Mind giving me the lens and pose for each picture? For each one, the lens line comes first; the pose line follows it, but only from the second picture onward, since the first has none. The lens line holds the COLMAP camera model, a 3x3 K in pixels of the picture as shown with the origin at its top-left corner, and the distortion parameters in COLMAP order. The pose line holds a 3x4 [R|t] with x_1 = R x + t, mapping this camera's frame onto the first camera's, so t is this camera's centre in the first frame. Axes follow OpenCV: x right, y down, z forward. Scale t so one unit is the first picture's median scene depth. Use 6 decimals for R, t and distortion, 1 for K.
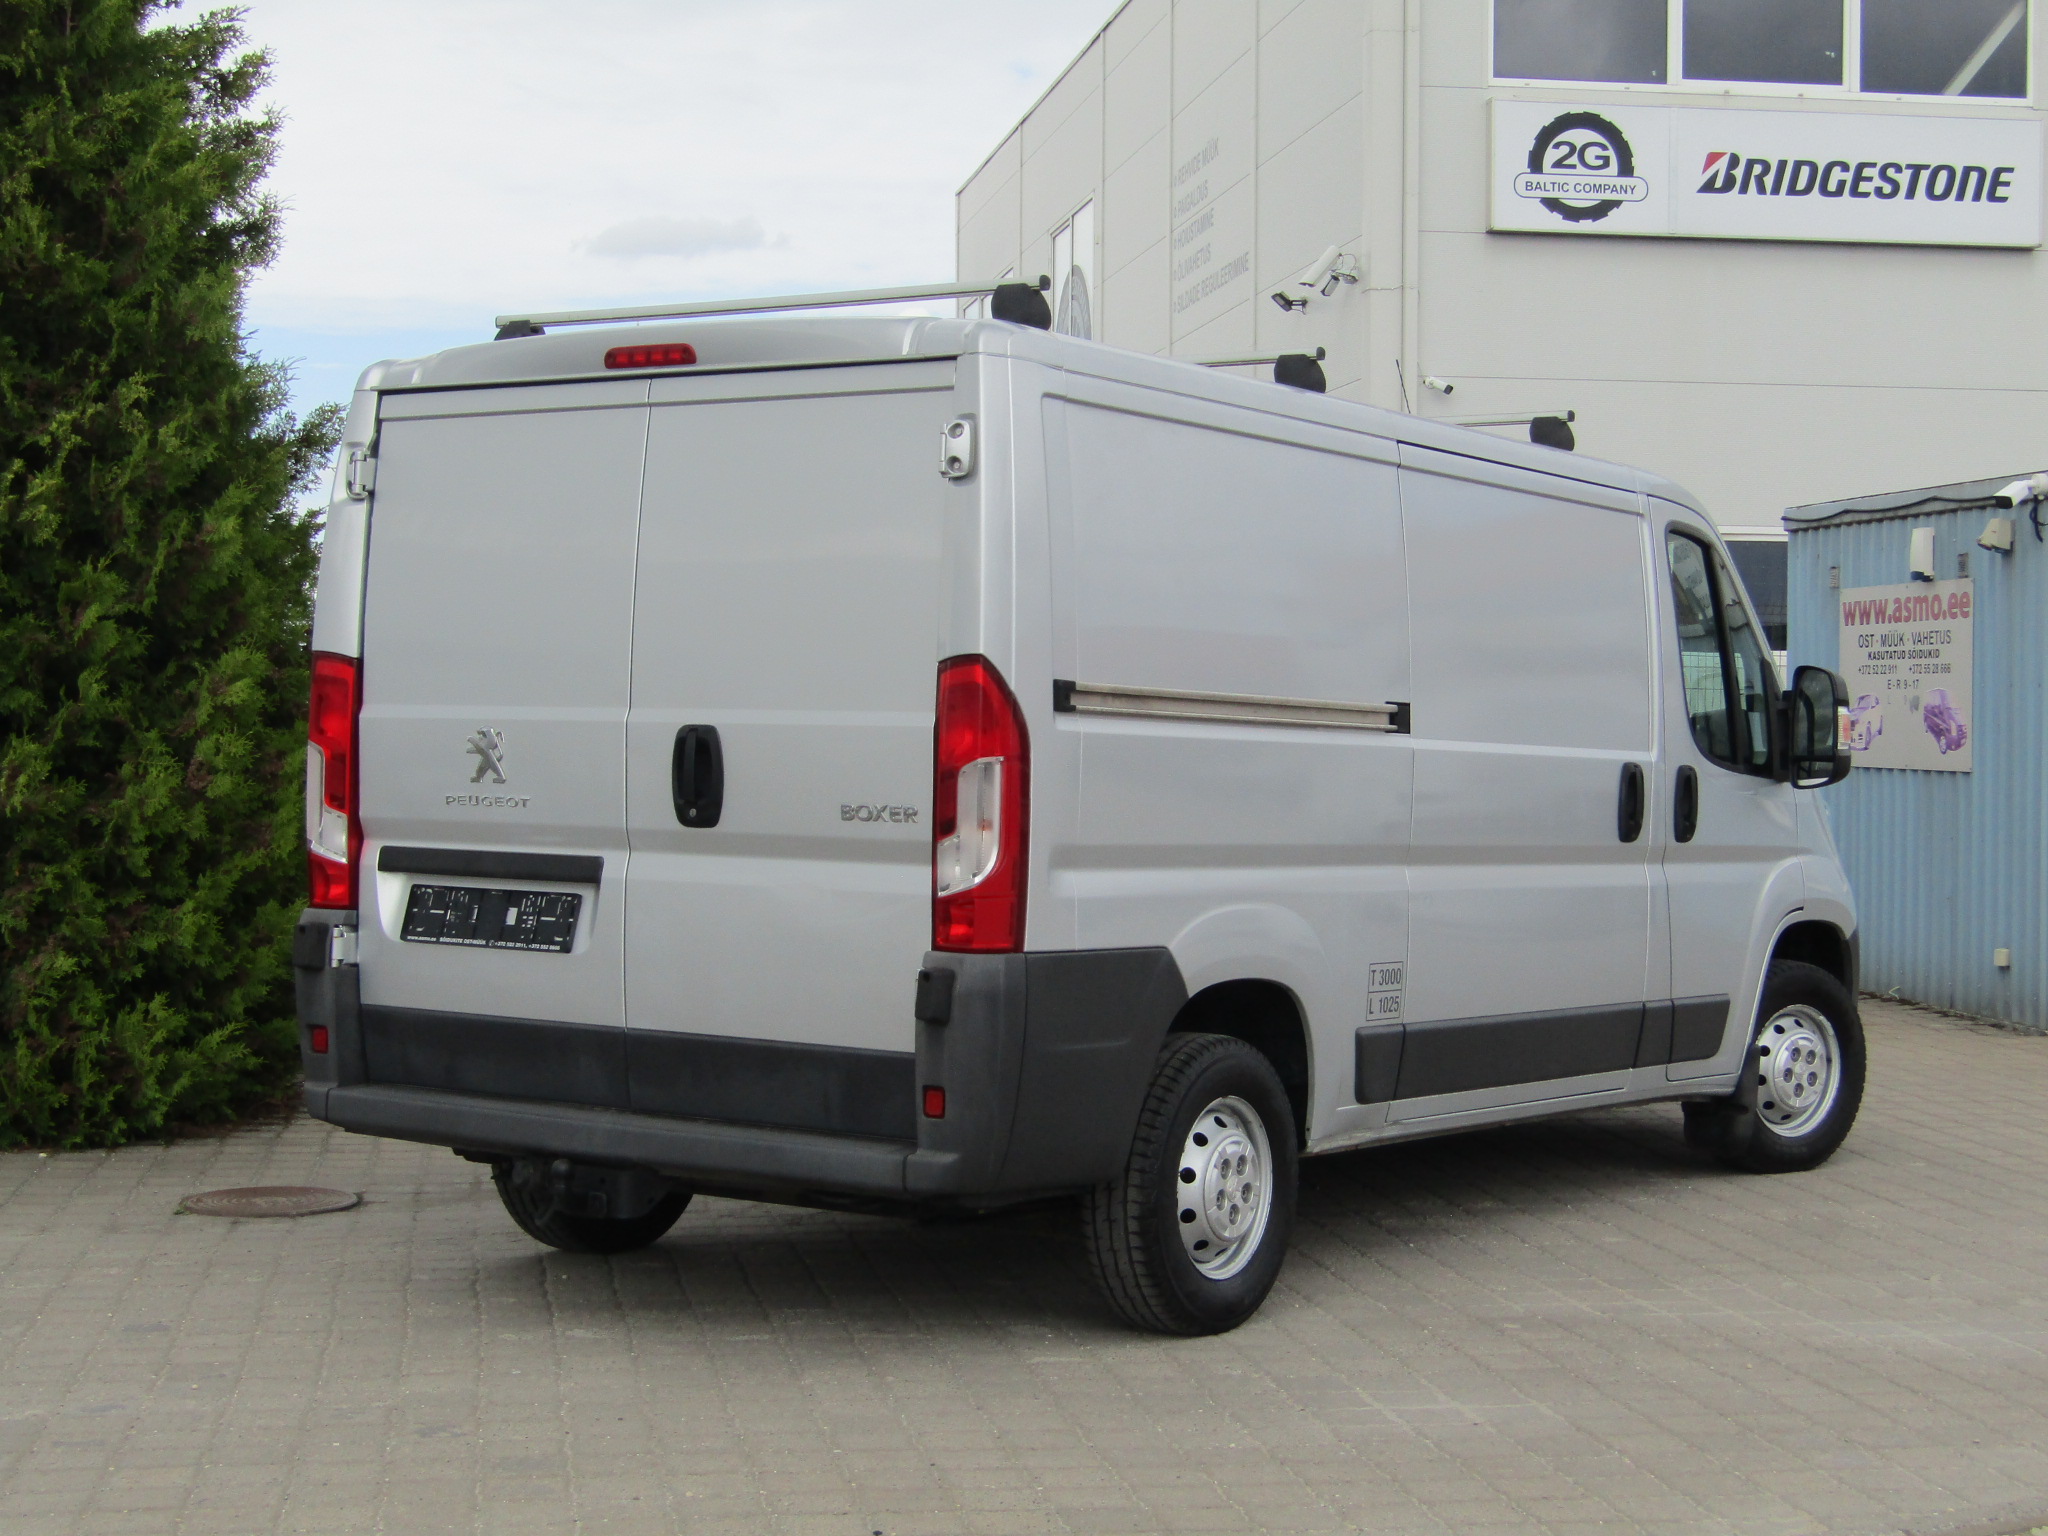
lens RADIAL K [[3257.6, 0, 1024.0], [0, 3257.6, 768.0], [0, 0, 1]] dist [-0.007046, -0.002389]
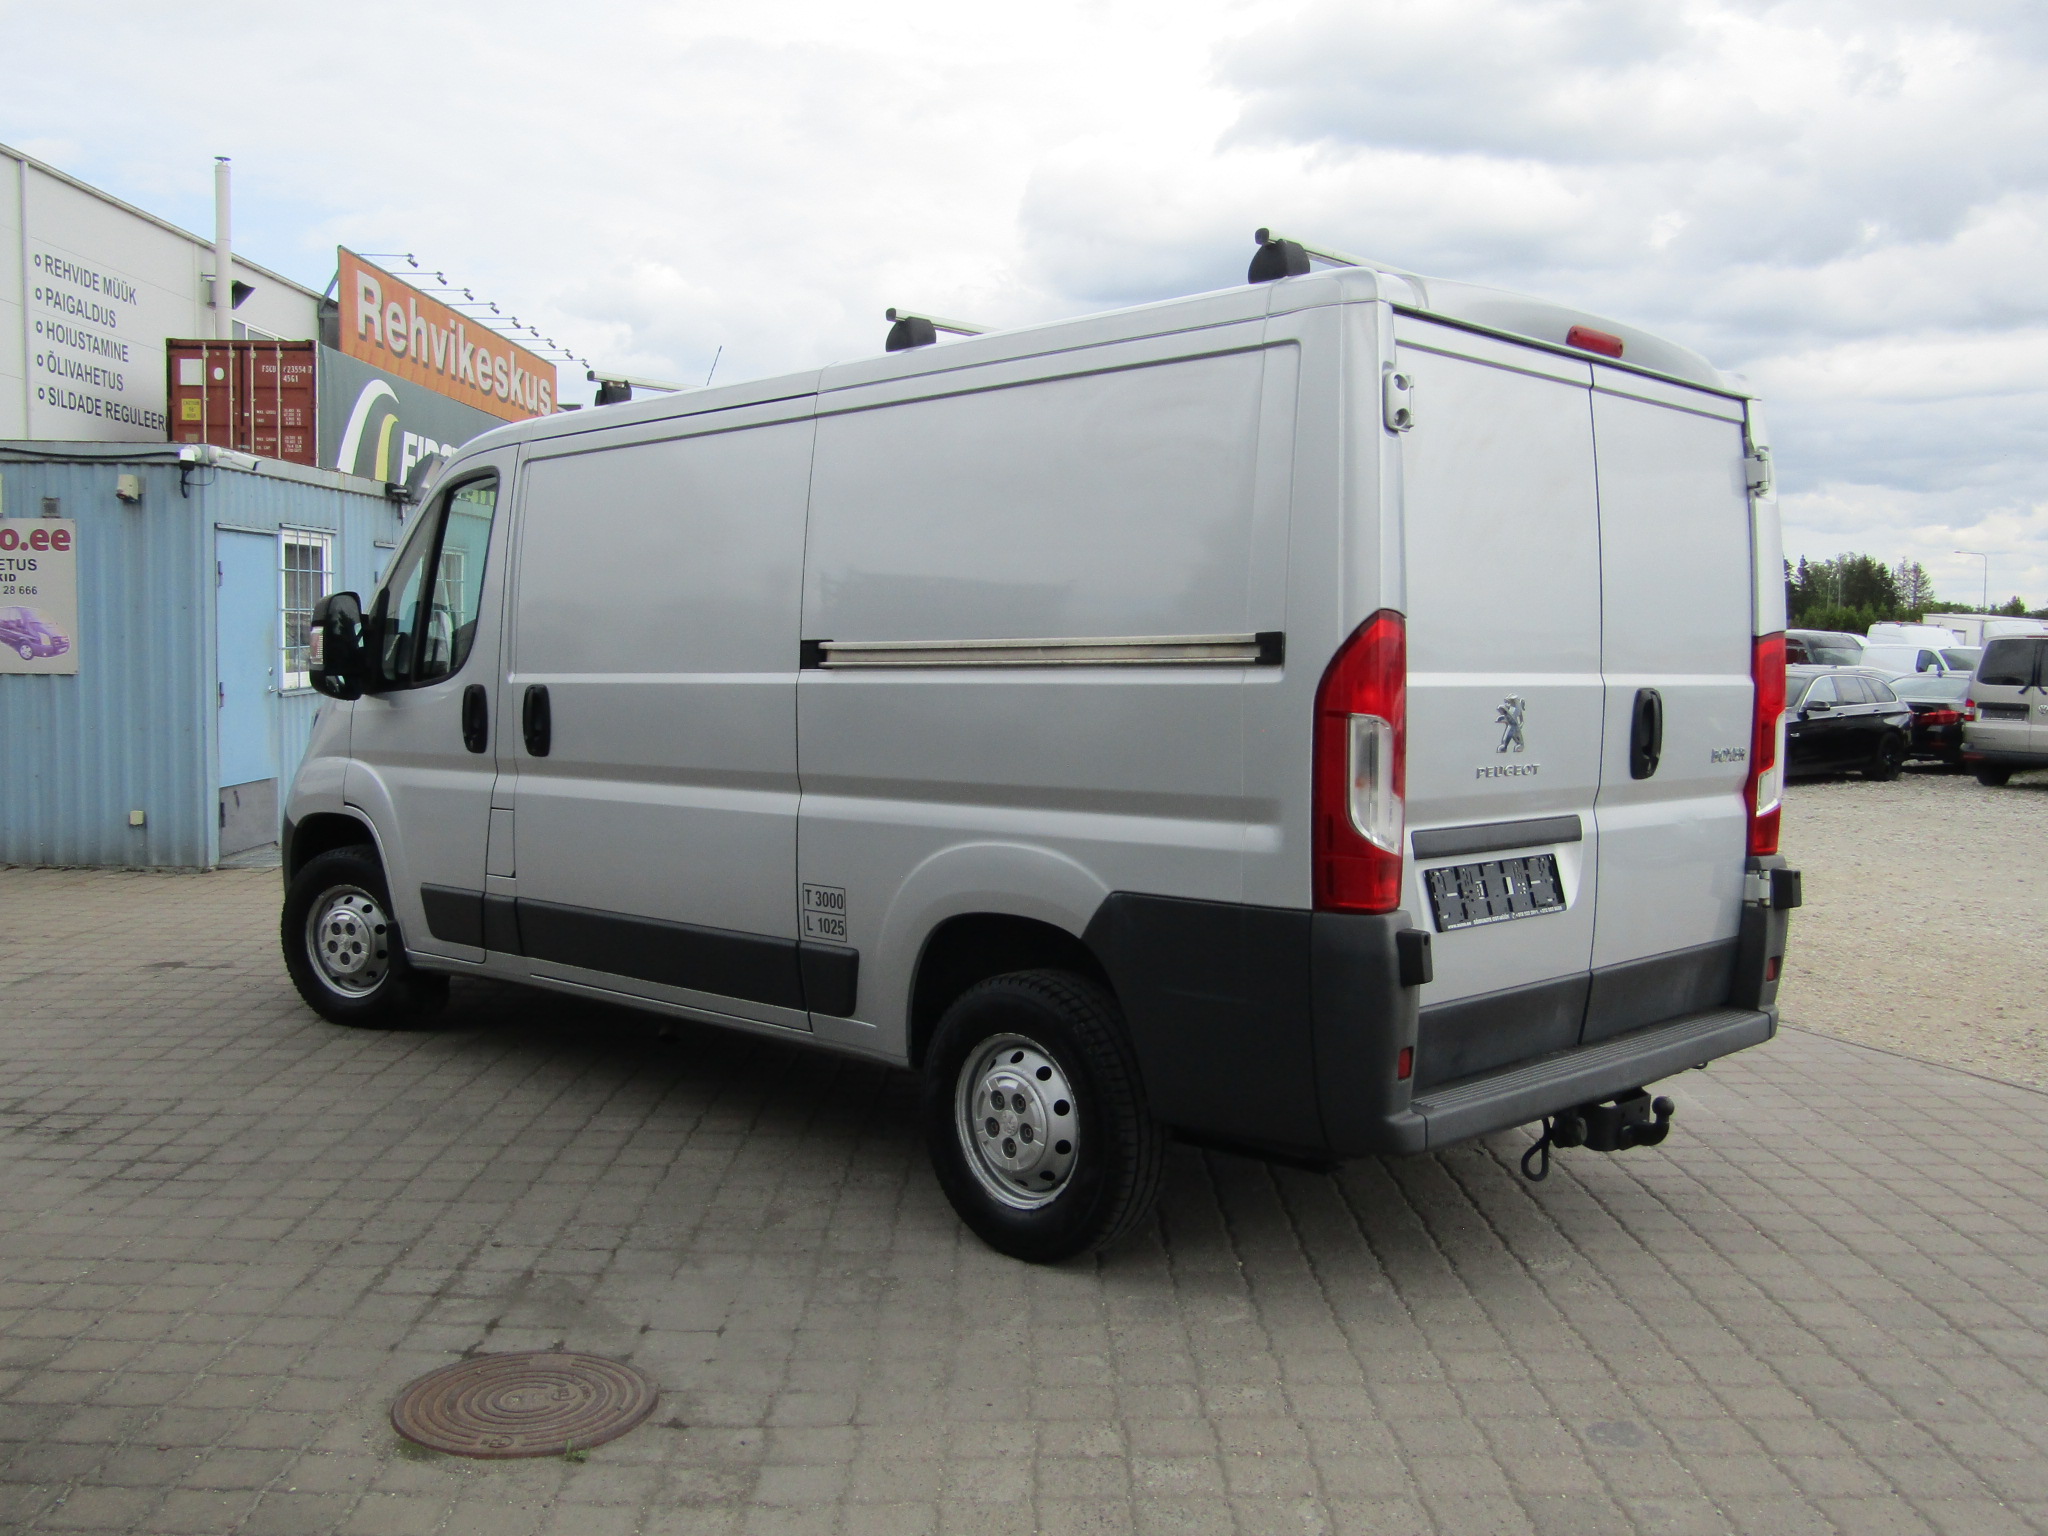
lens RADIAL K [[1864.4, 0, 1024.0], [0, 1864.4, 768.0], [0, 0, 1]] dist [0.001280, 0.002103]
pose [[0.160444, -0.075548, 0.984149, -0.712730], [0.002473, 0.997094, 0.076139, -0.032622], [-0.987042, -0.009782, 0.160165, 1.024958]]
